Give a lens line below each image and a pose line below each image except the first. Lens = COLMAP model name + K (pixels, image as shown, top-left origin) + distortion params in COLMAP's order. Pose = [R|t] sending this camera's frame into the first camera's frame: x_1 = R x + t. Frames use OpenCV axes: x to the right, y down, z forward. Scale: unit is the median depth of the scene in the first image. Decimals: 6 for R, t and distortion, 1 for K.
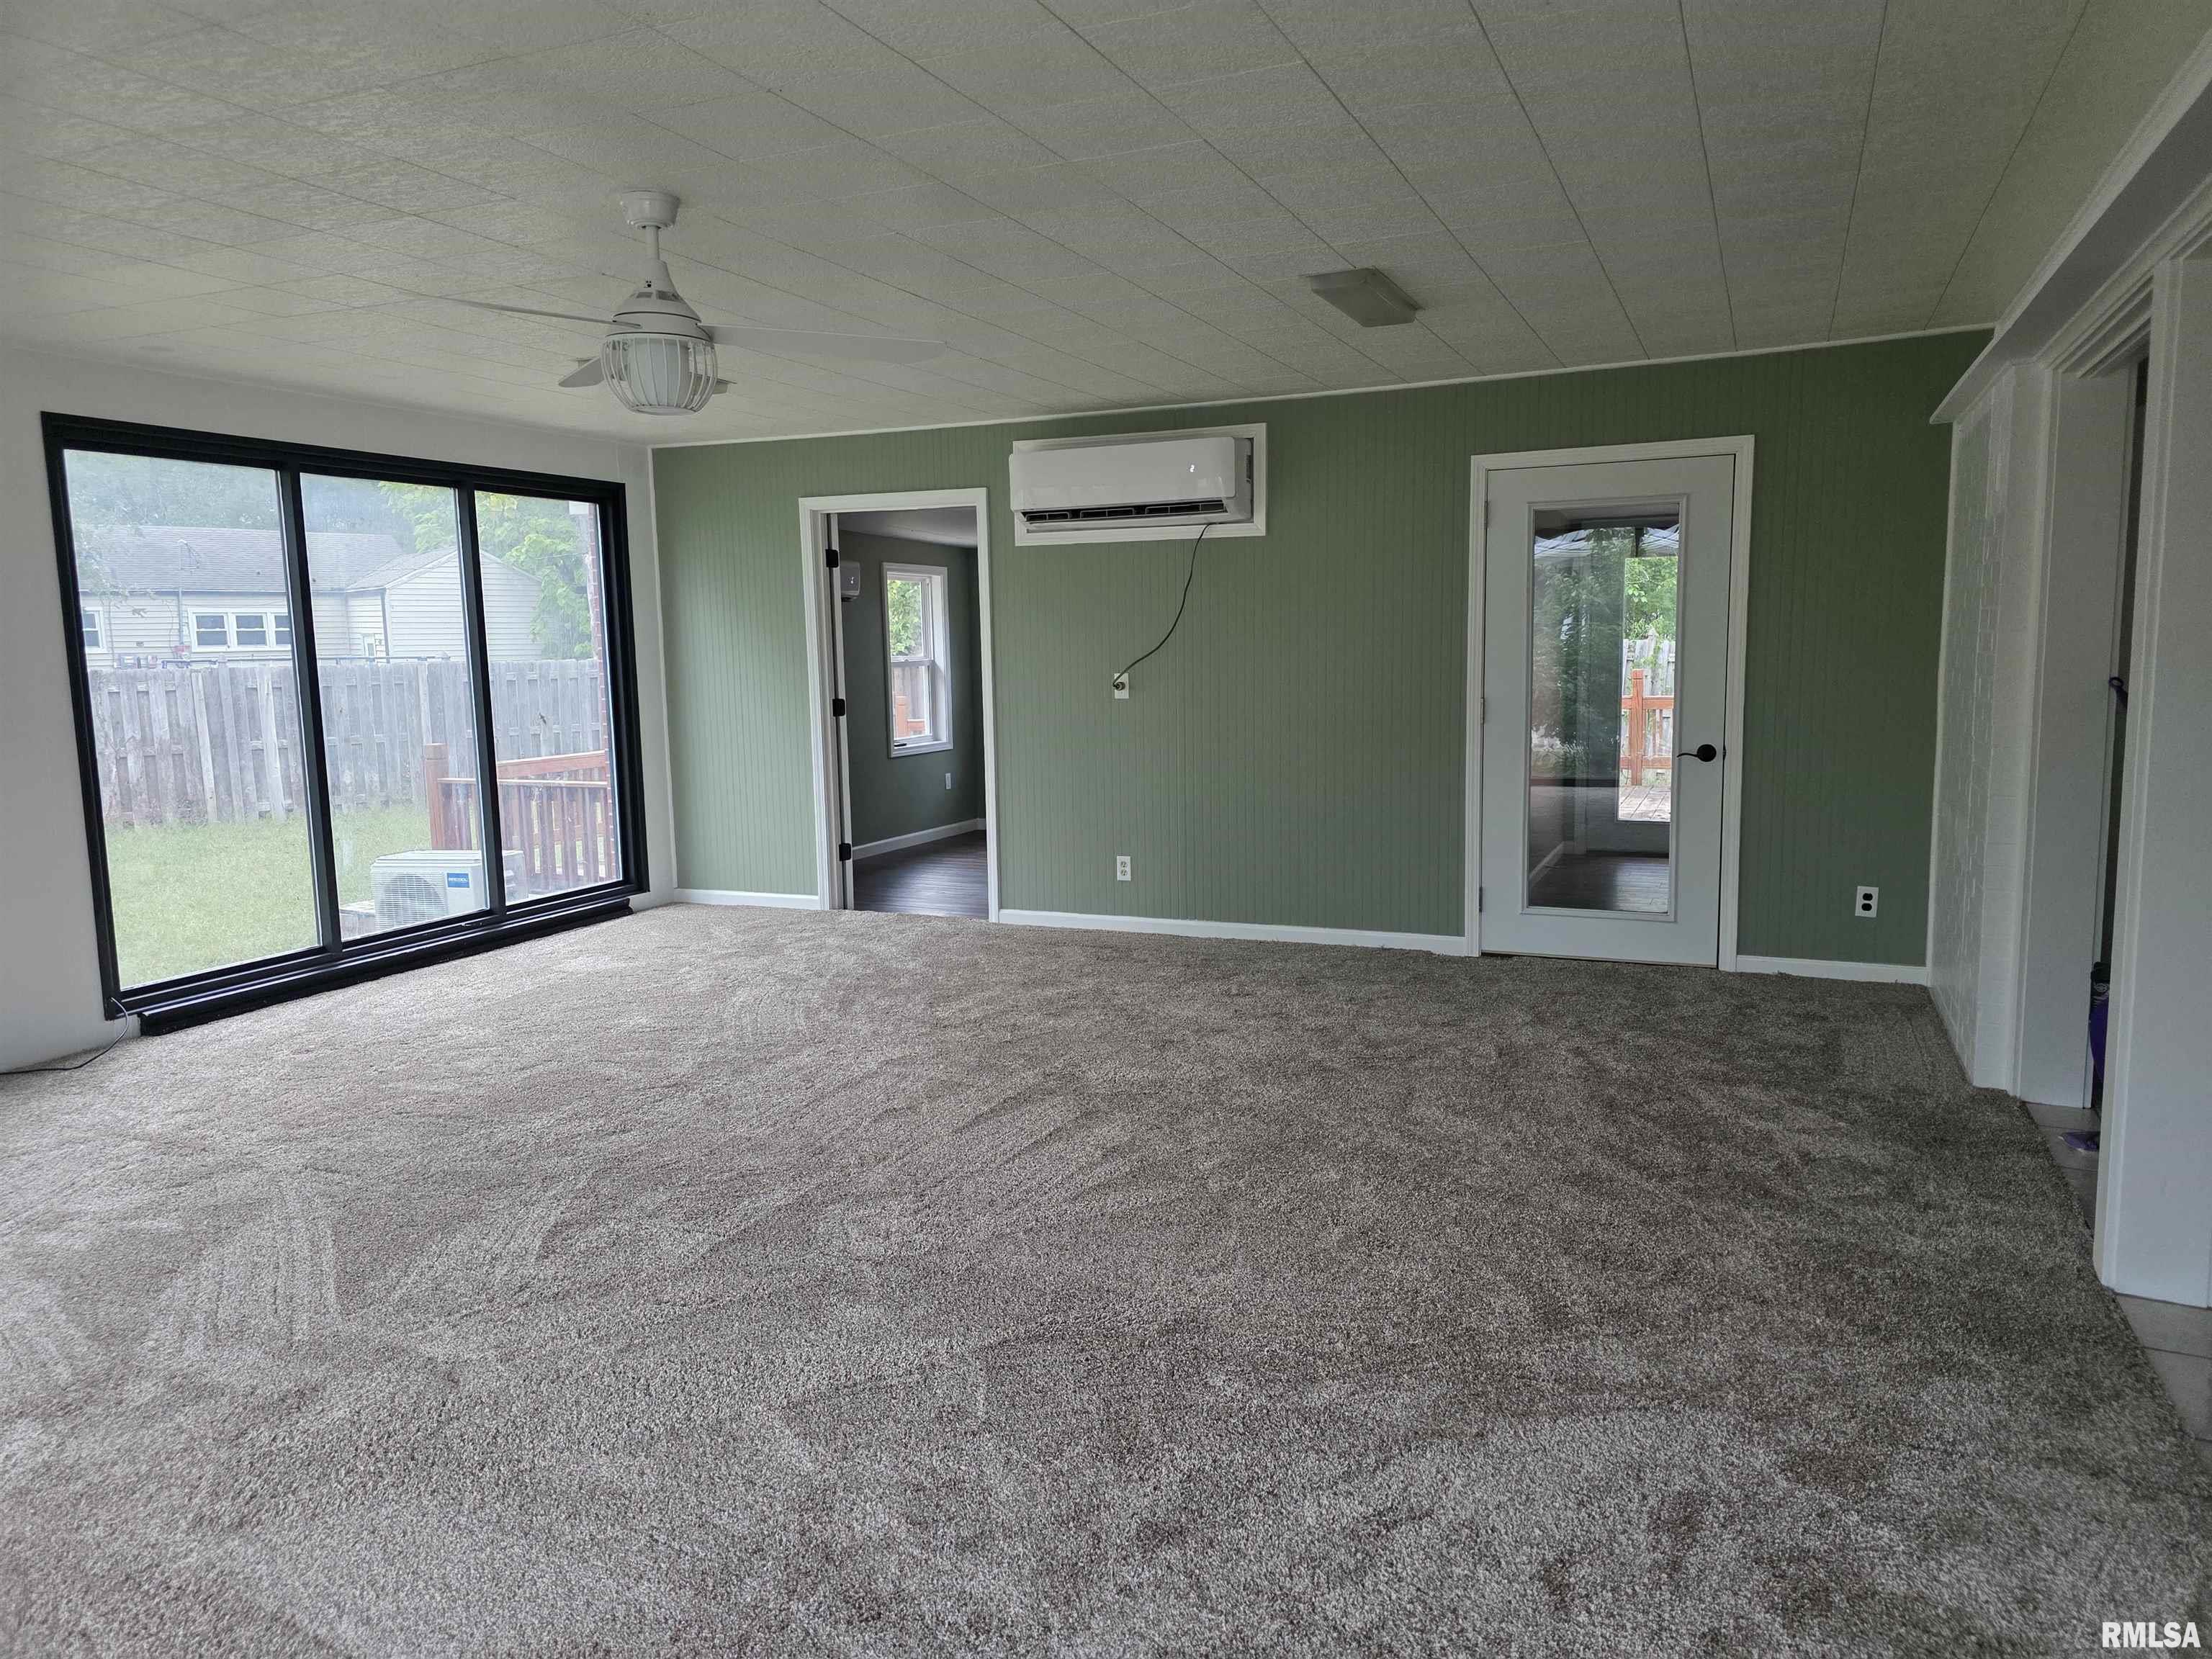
lens RADIAL K [[1491.8, 0, 1095.9], [0, 1491.8, 832.3], [0, 0, 1]] dist [0.044879, -0.034918]
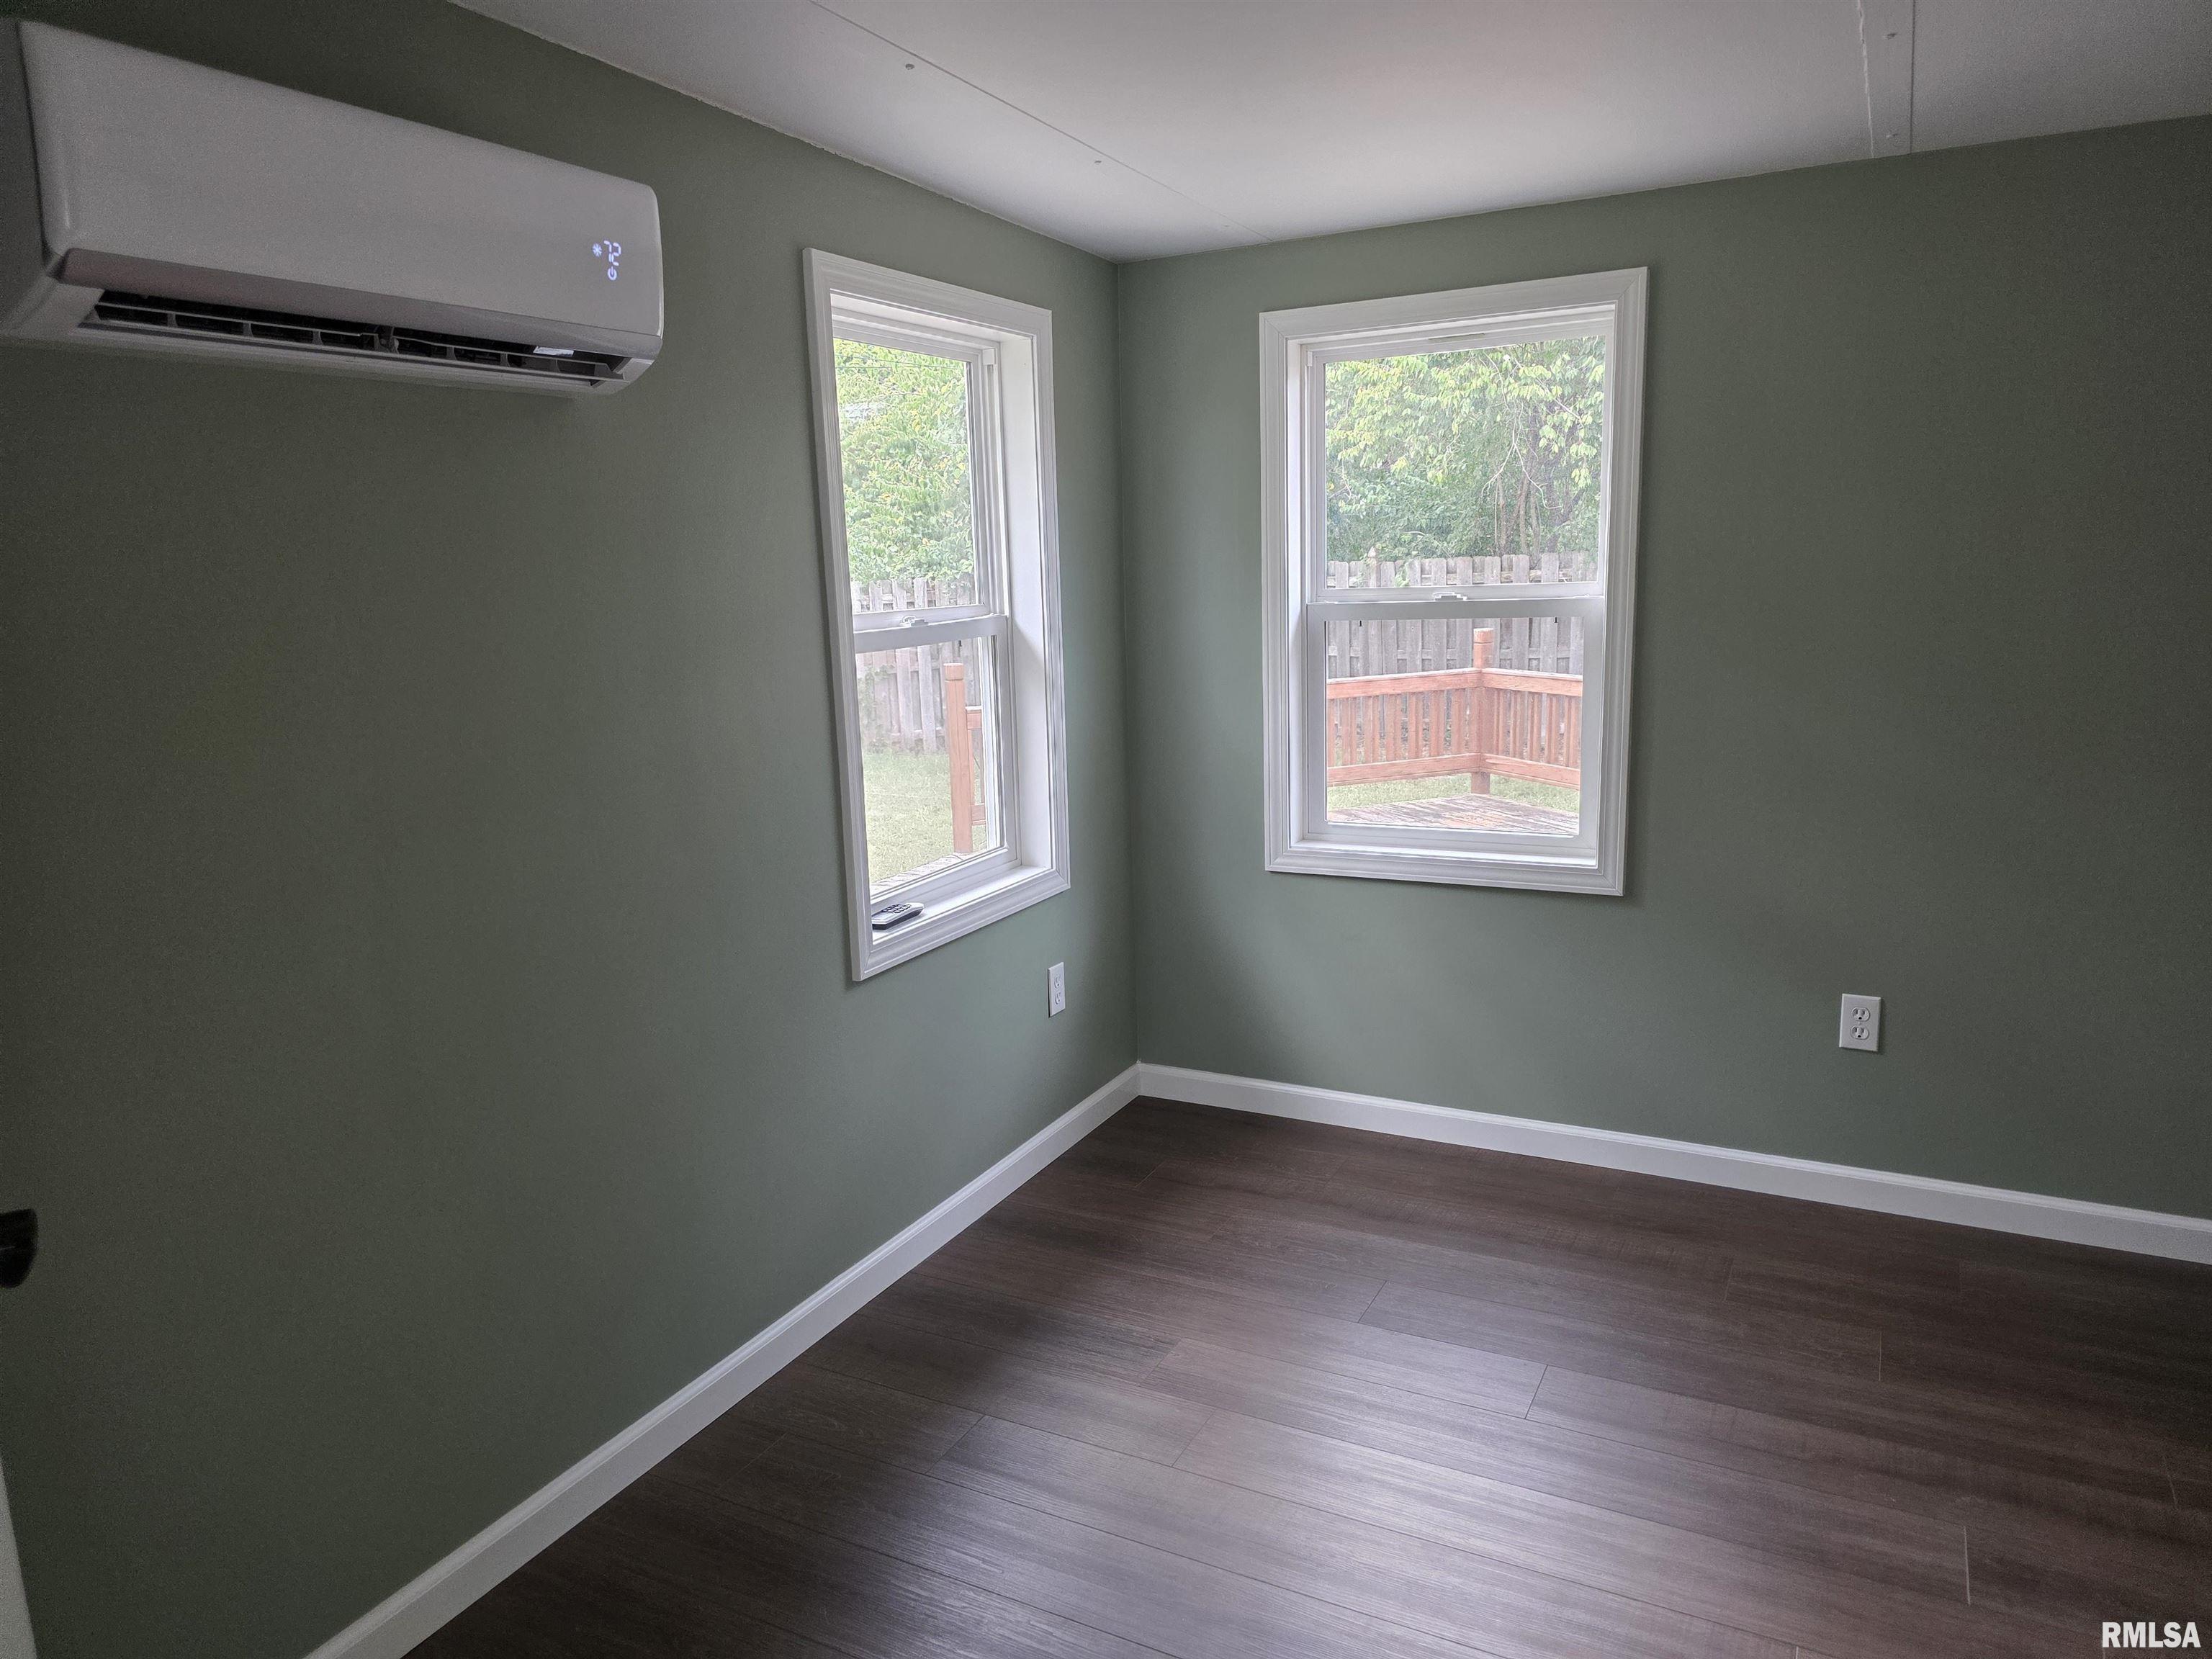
lens RADIAL K [[1491.8, 0, 1095.9], [0, 1491.8, 832.3], [0, 0, 1]] dist [0.044879, -0.034918]
pose [[0.998195, 0.001933, -0.060024, -0.072136], [0.001756, 0.998116, 0.061335, -0.090020], [0.060030, -0.061329, 0.996311, 0.688353]]
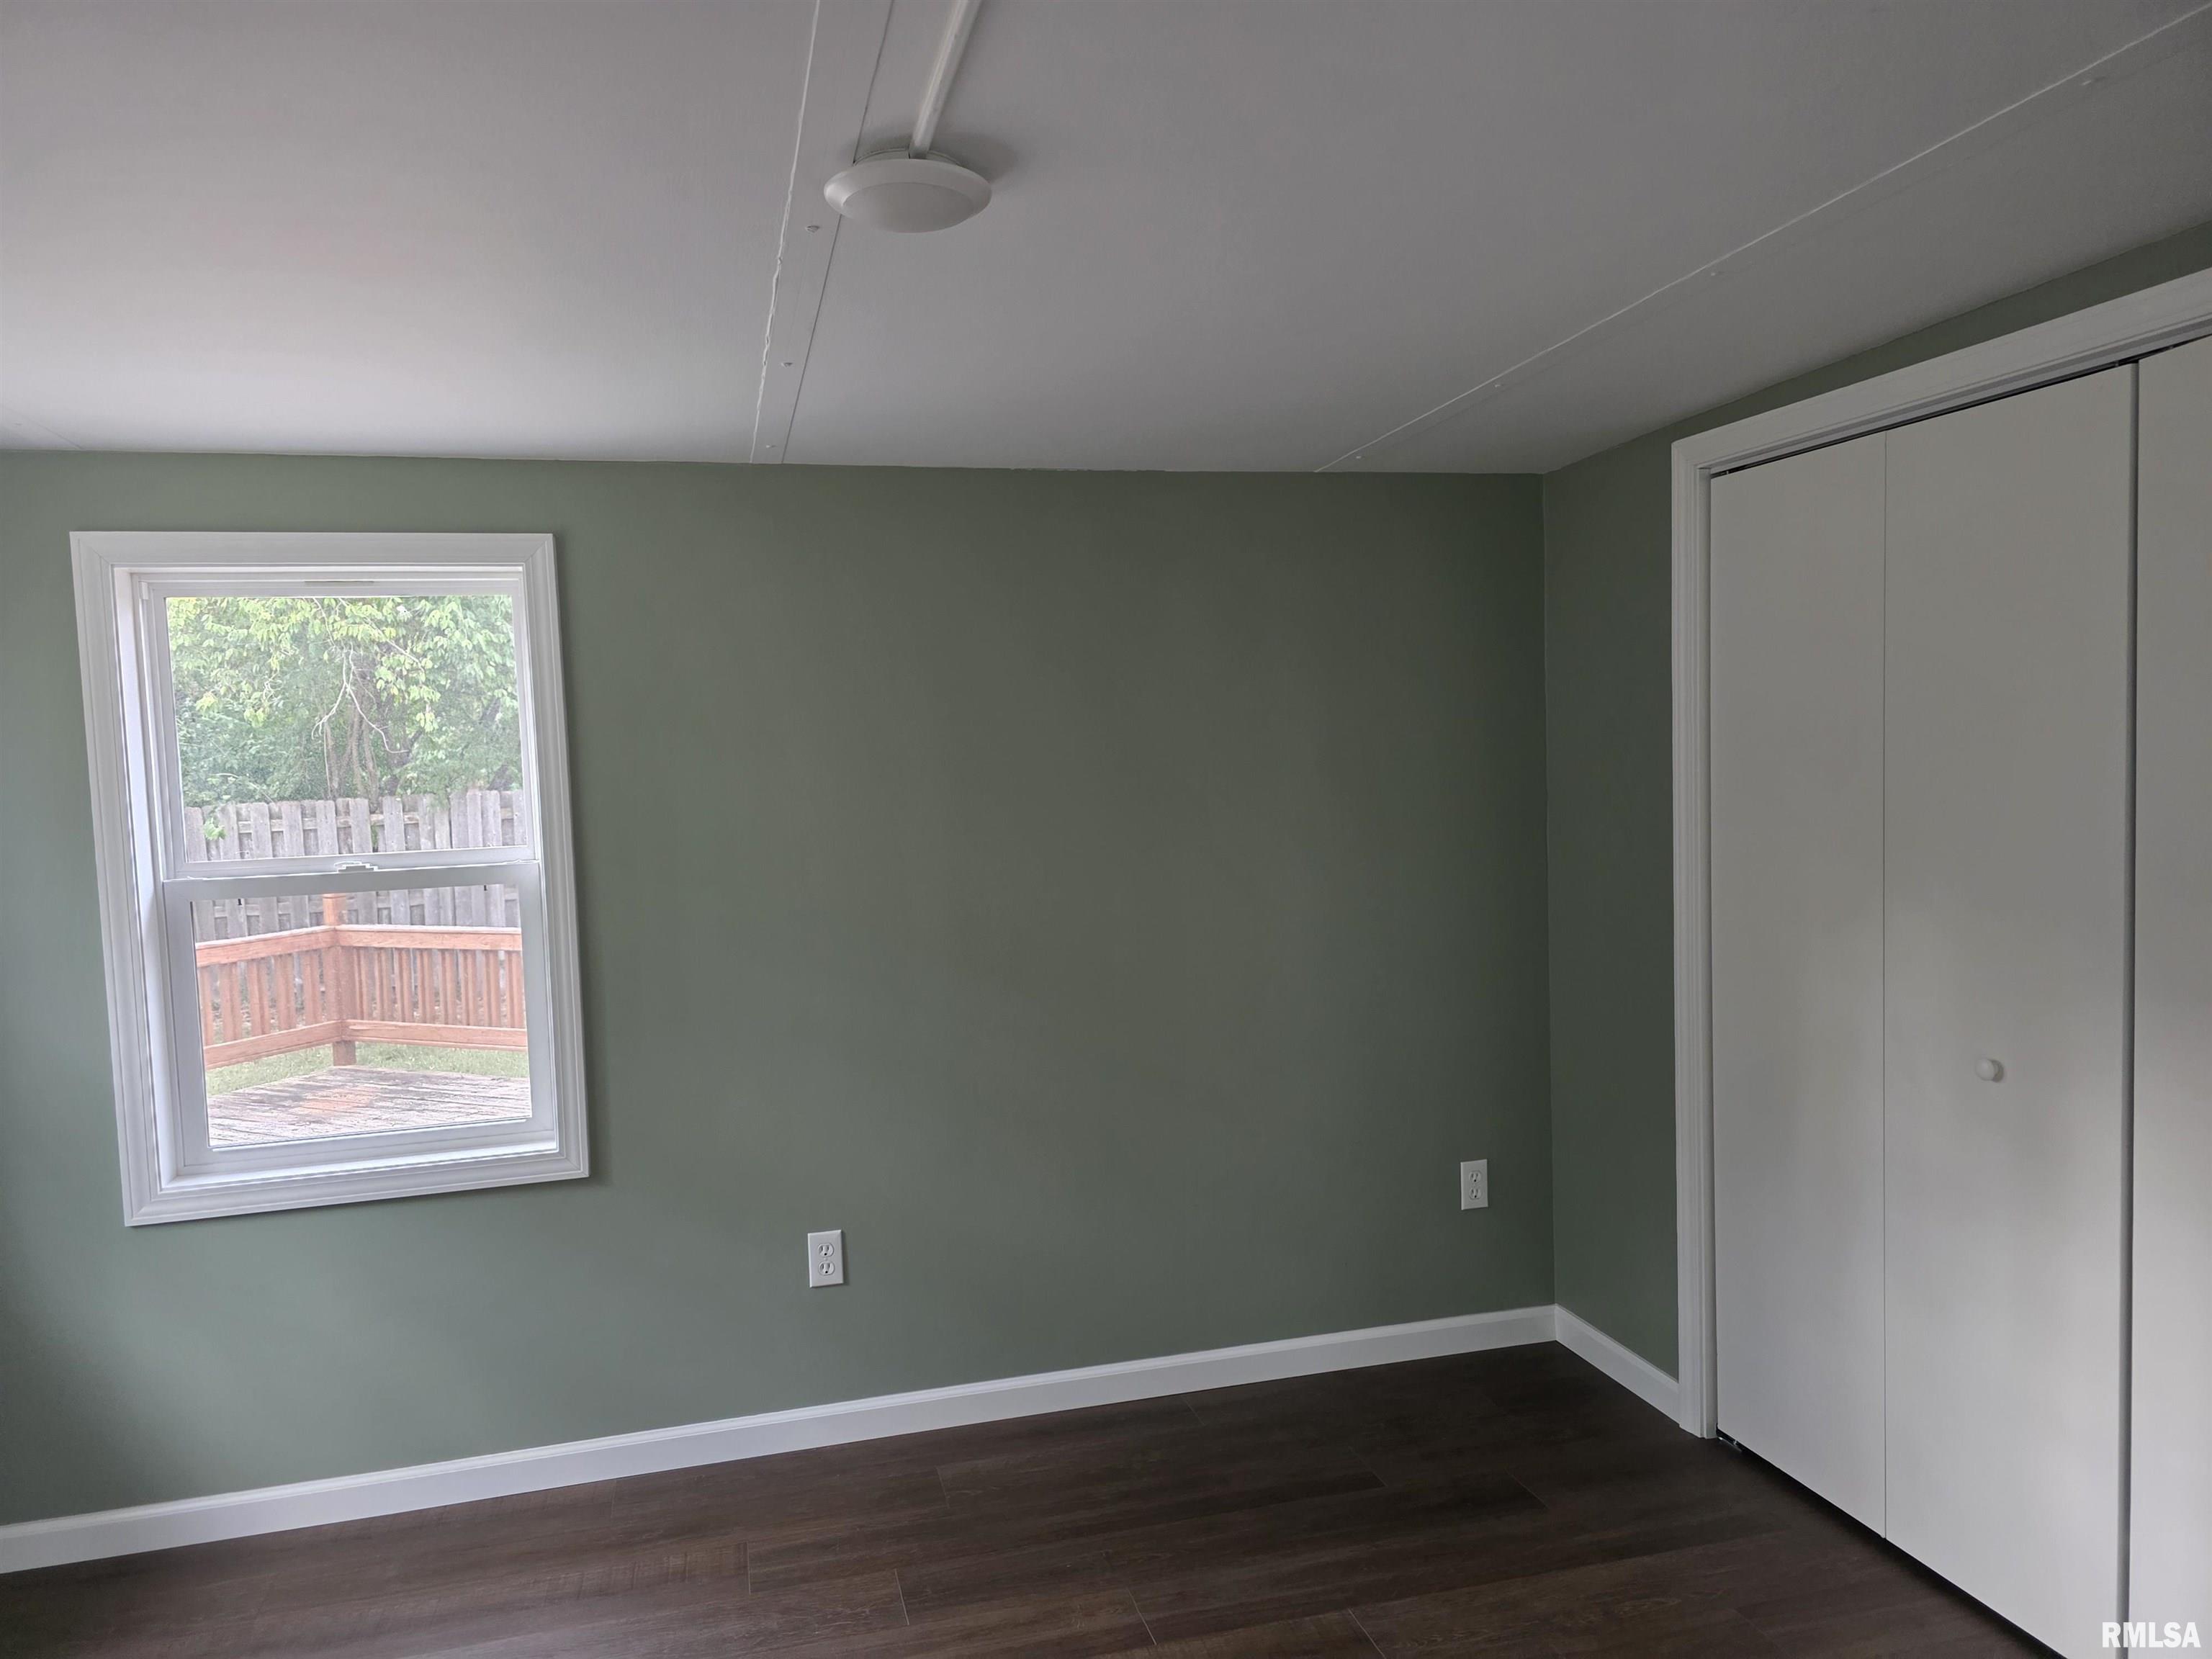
lens RADIAL K [[1491.8, 0, 1095.9], [0, 1491.8, 832.3], [0, 0, 1]] dist [0.044879, -0.034918]
pose [[0.776156, -0.038532, 0.629362, -0.085206], [0.094615, 0.993947, -0.055829, -0.097755], [-0.623402, 0.102879, 0.775104, 0.707900]]
